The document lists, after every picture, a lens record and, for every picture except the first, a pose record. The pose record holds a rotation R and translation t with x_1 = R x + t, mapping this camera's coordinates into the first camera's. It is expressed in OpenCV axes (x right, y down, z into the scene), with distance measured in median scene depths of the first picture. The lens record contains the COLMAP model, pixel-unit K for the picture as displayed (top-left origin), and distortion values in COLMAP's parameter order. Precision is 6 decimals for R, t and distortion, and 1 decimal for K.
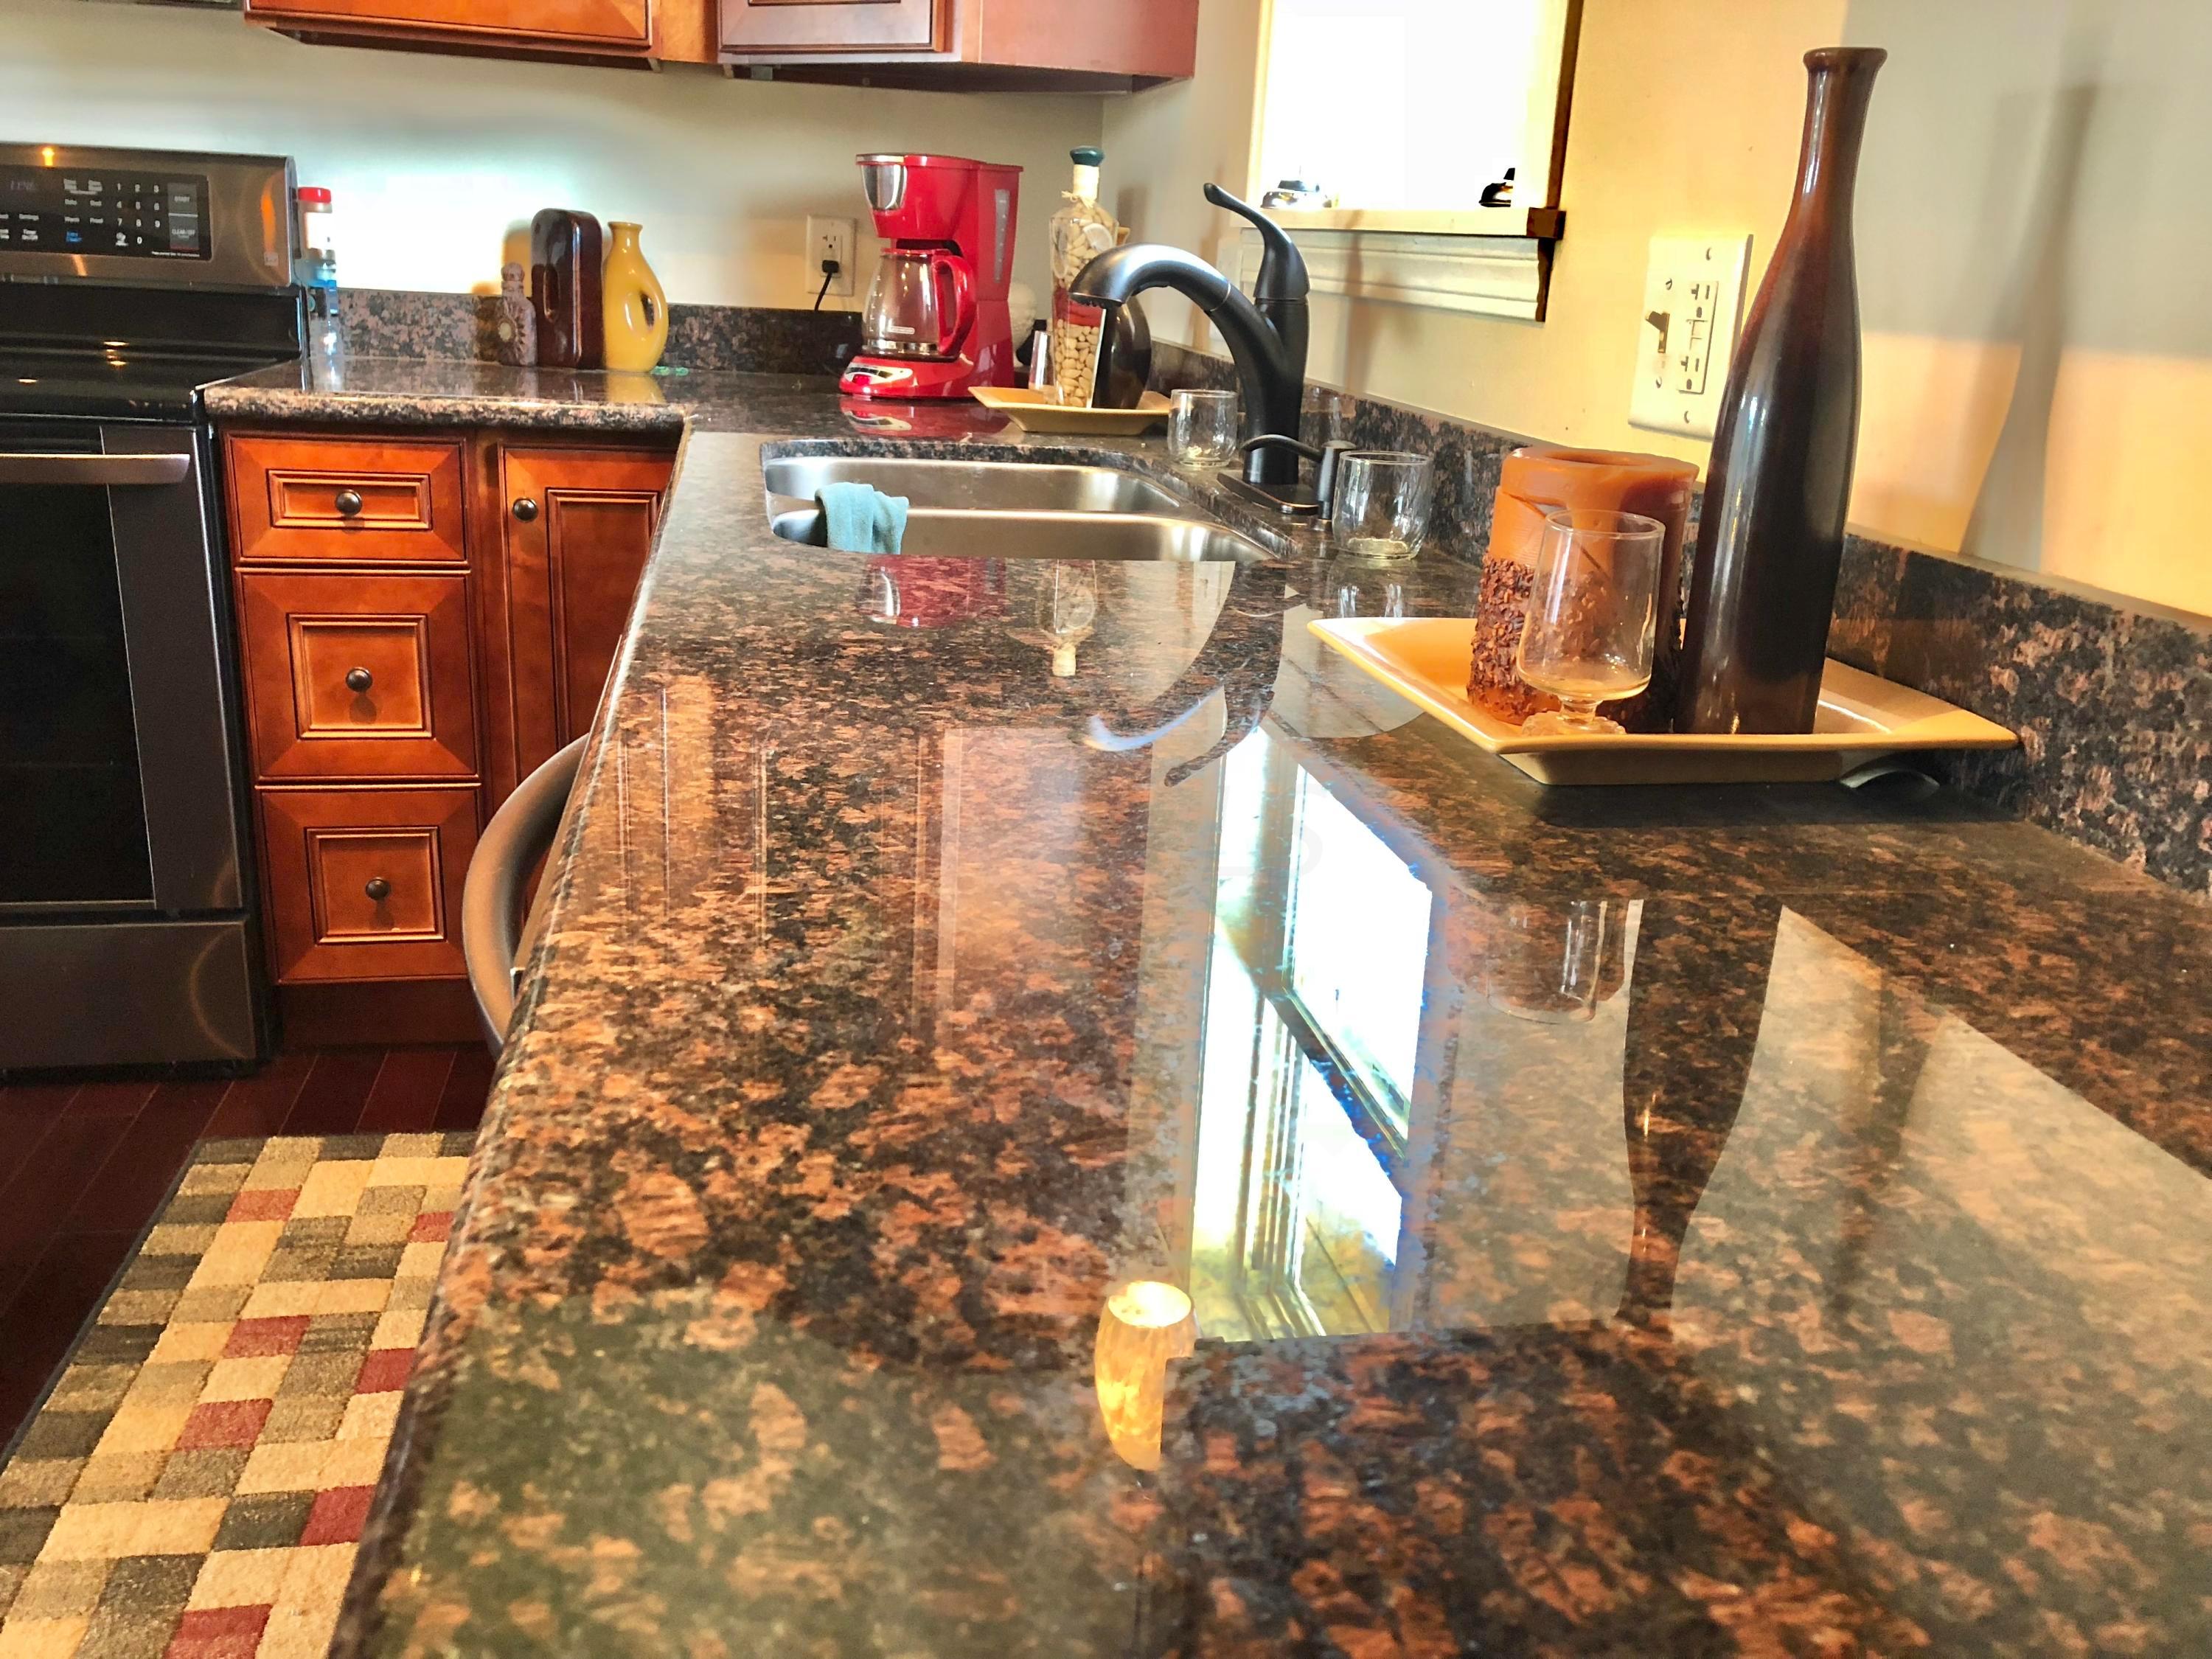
lens RADIAL K [[1804.4, 0, 1110.0], [0, 1804.4, 822.4], [0, 0, 1]] dist [-0.000986, 0.012111]
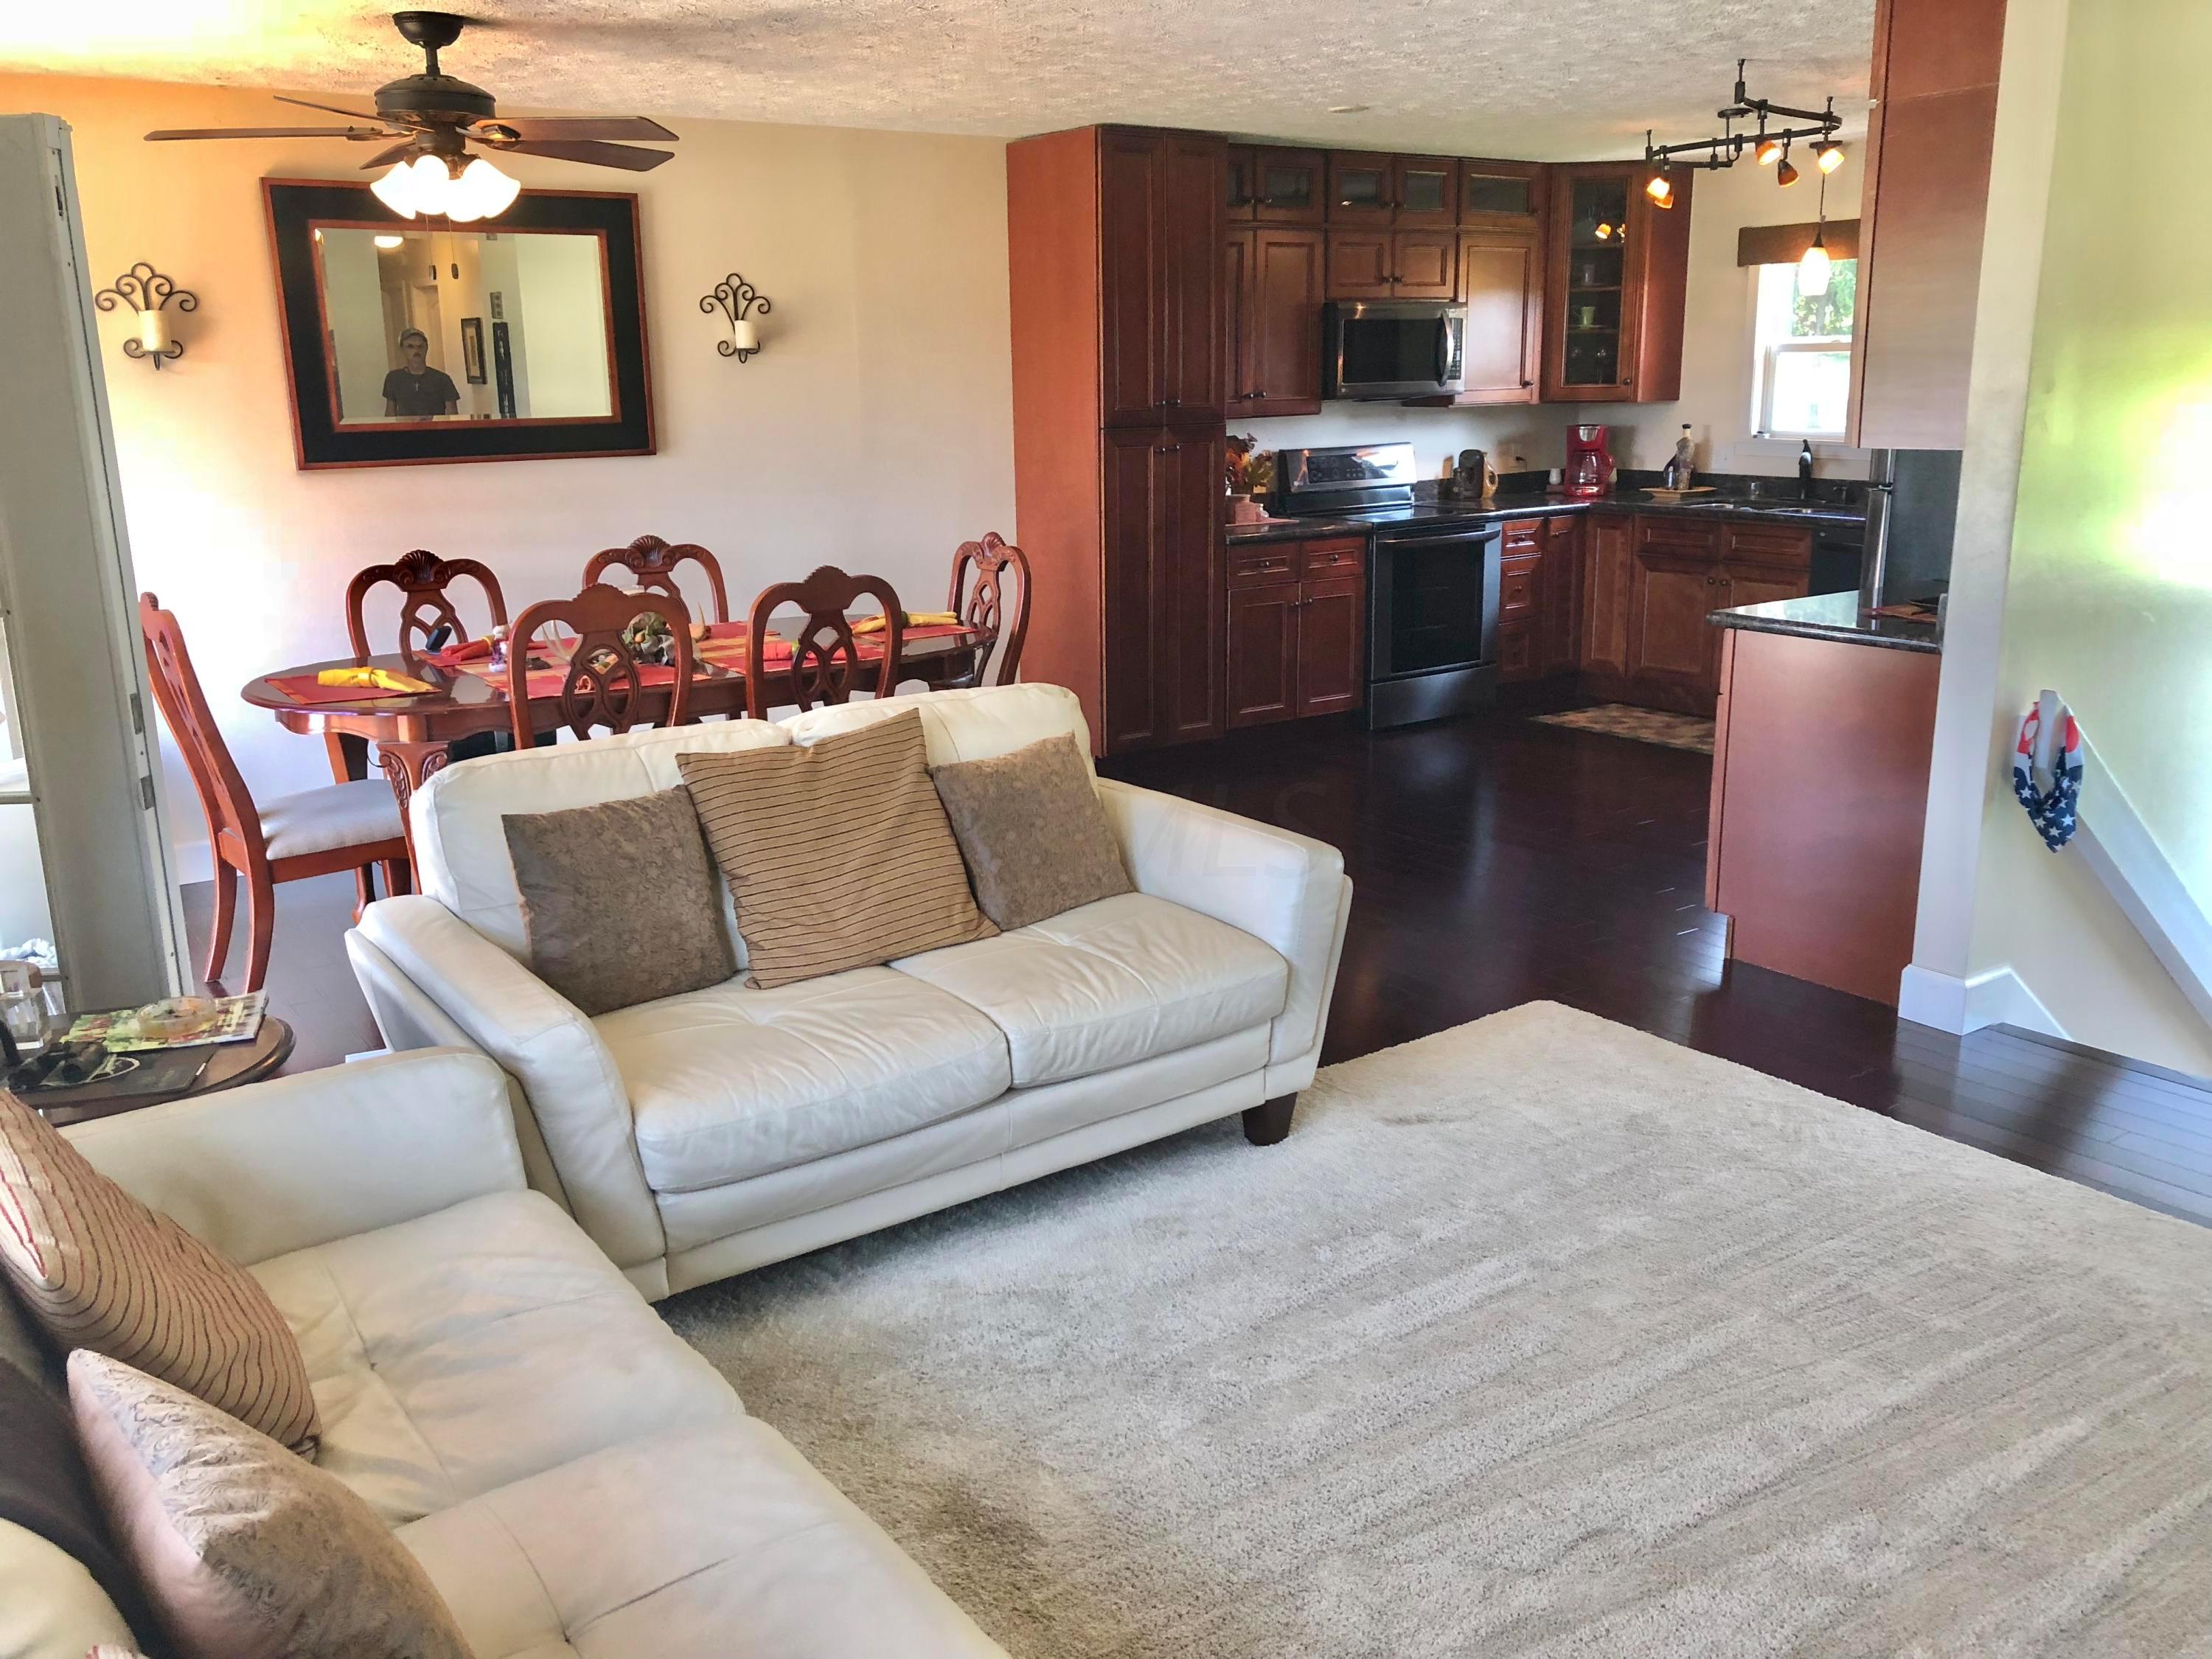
lens RADIAL K [[1804.4, 0, 1110.2], [0, 1804.4, 830.1], [0, 0, 1]] dist [-0.000986, 0.012111]
pose [[0.904948, -0.172659, 0.388918, -2.301848], [0.189511, 0.981866, -0.005065, 0.214828], [-0.380991, 0.078288, 0.921258, -1.668237]]
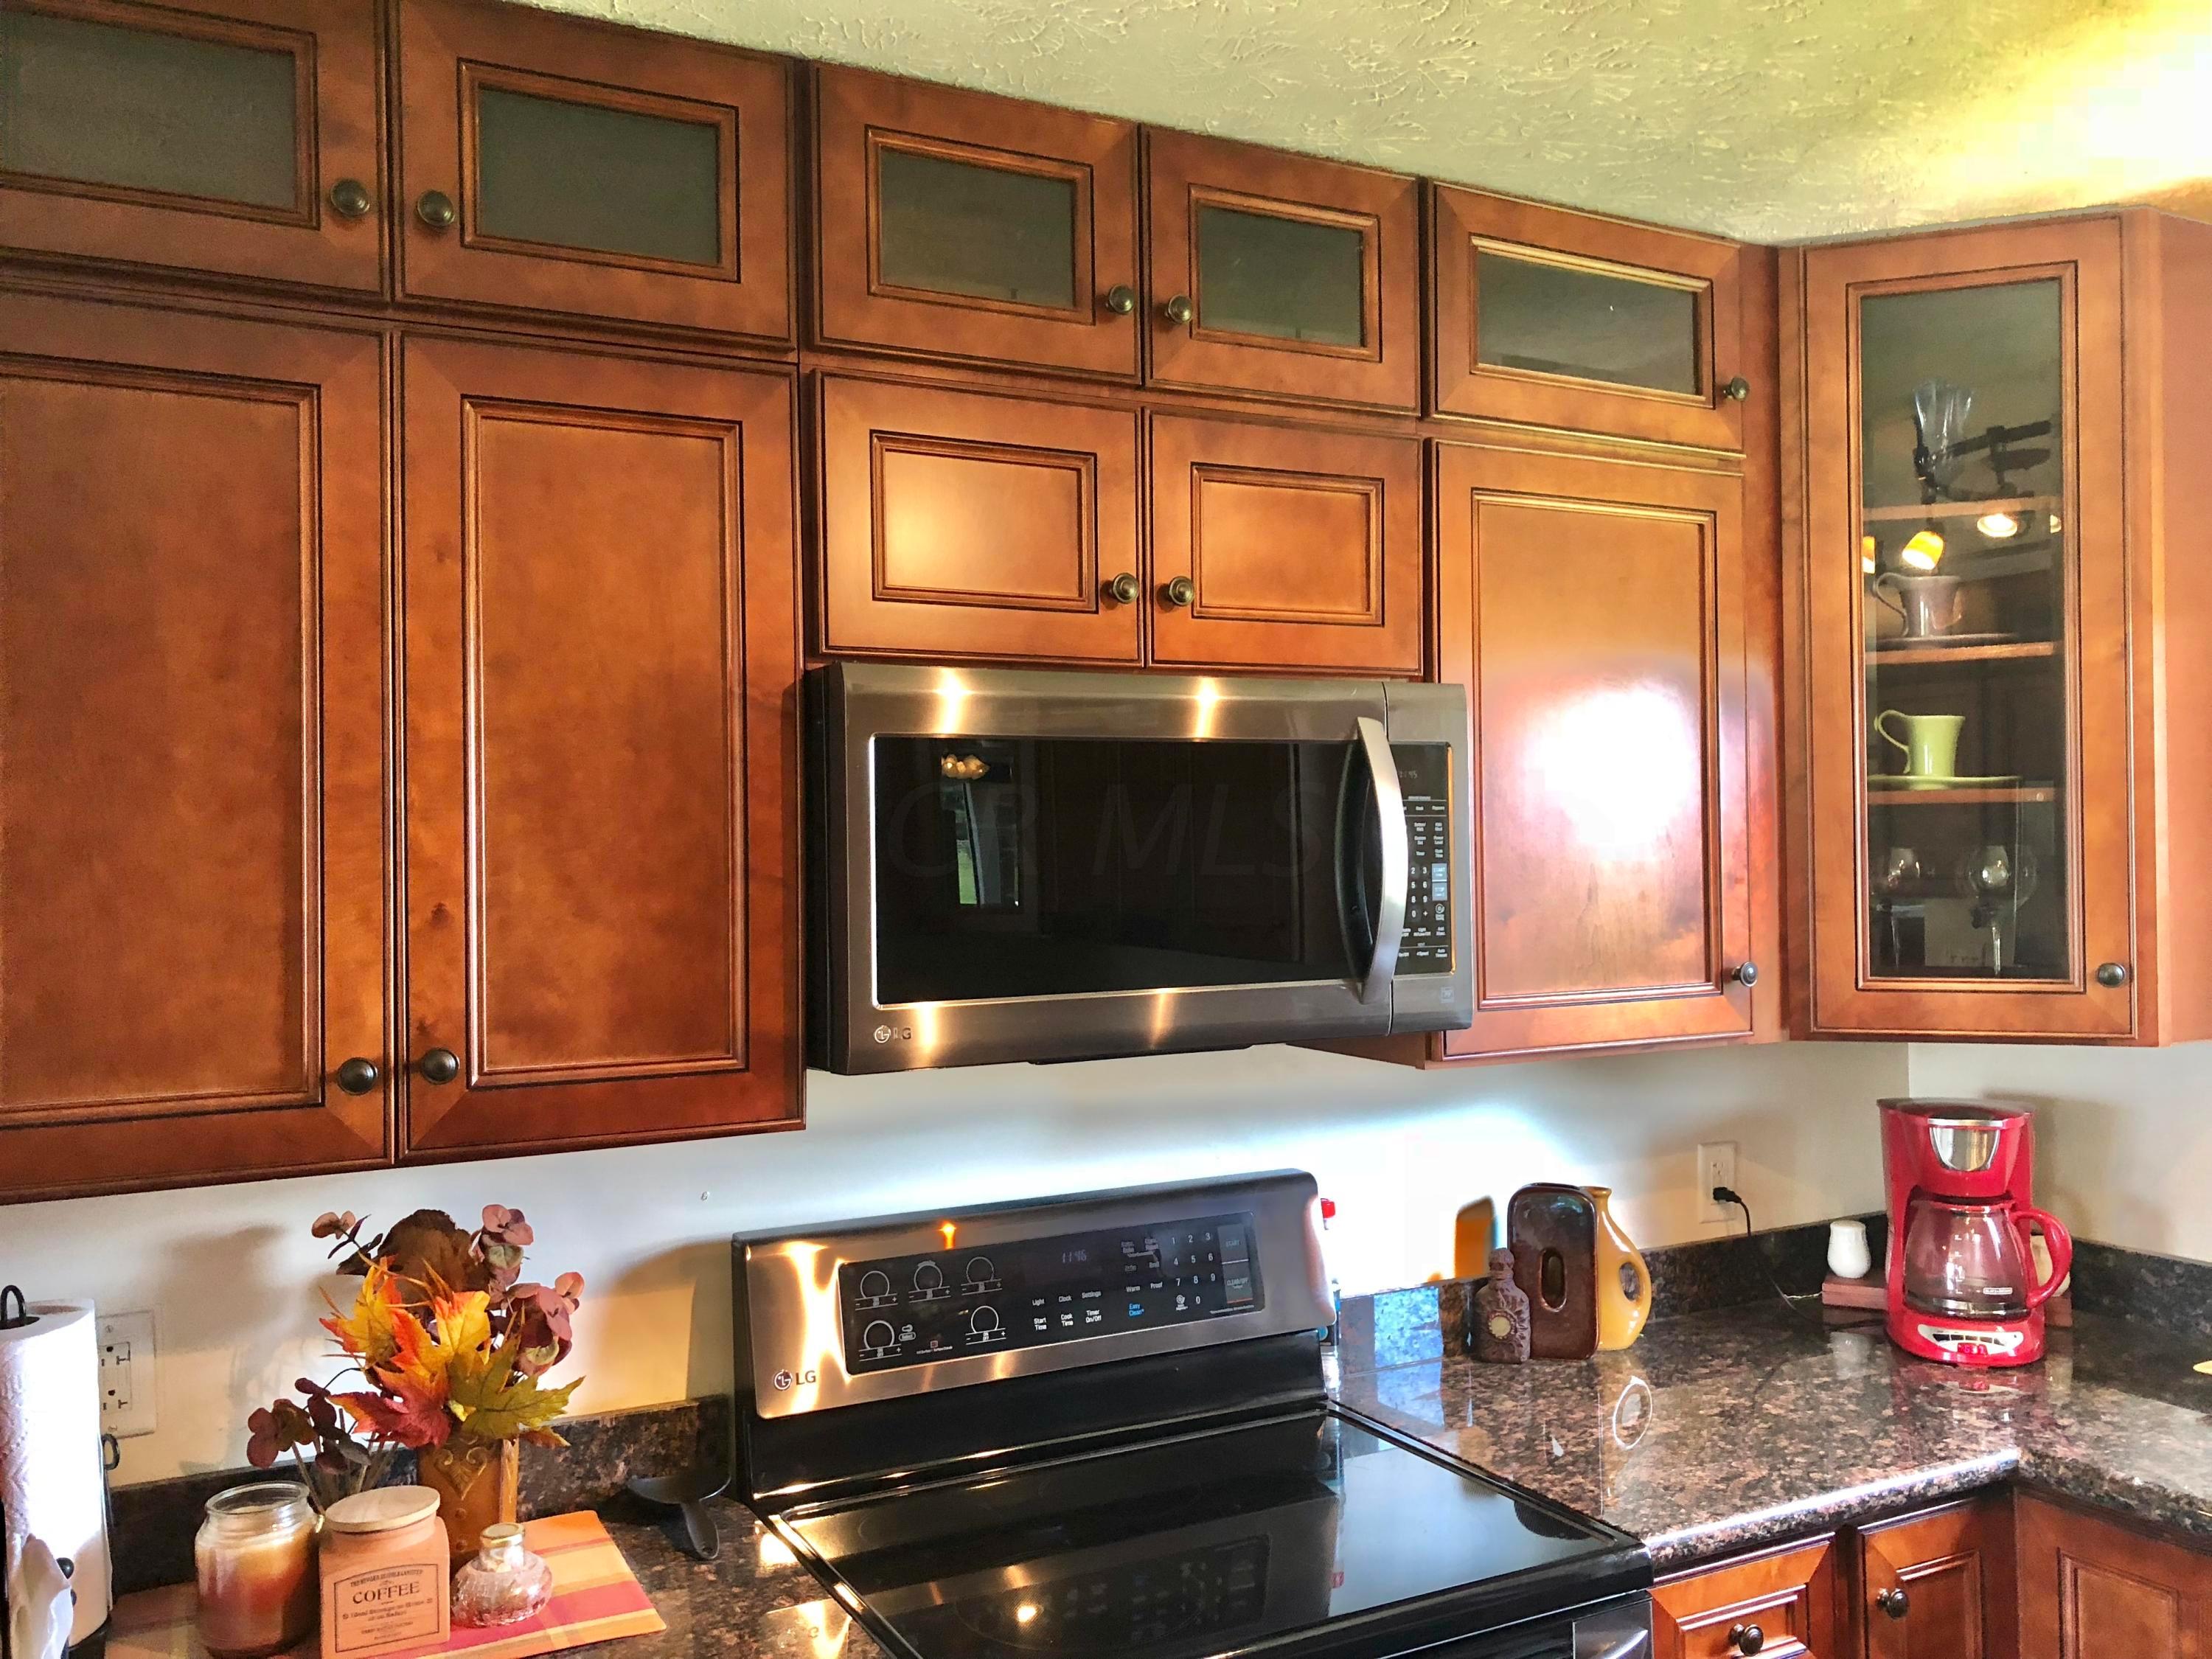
lens RADIAL K [[1804.4, 0, 1088.2], [0, 1804.4, 831.9], [0, 0, 1]] dist [-0.000986, 0.012111]
pose [[0.953409, -0.062696, 0.295094, -0.821948], [0.149543, 0.947749, -0.281795, -0.299404], [-0.262008, 0.312795, 0.912968, 0.173545]]
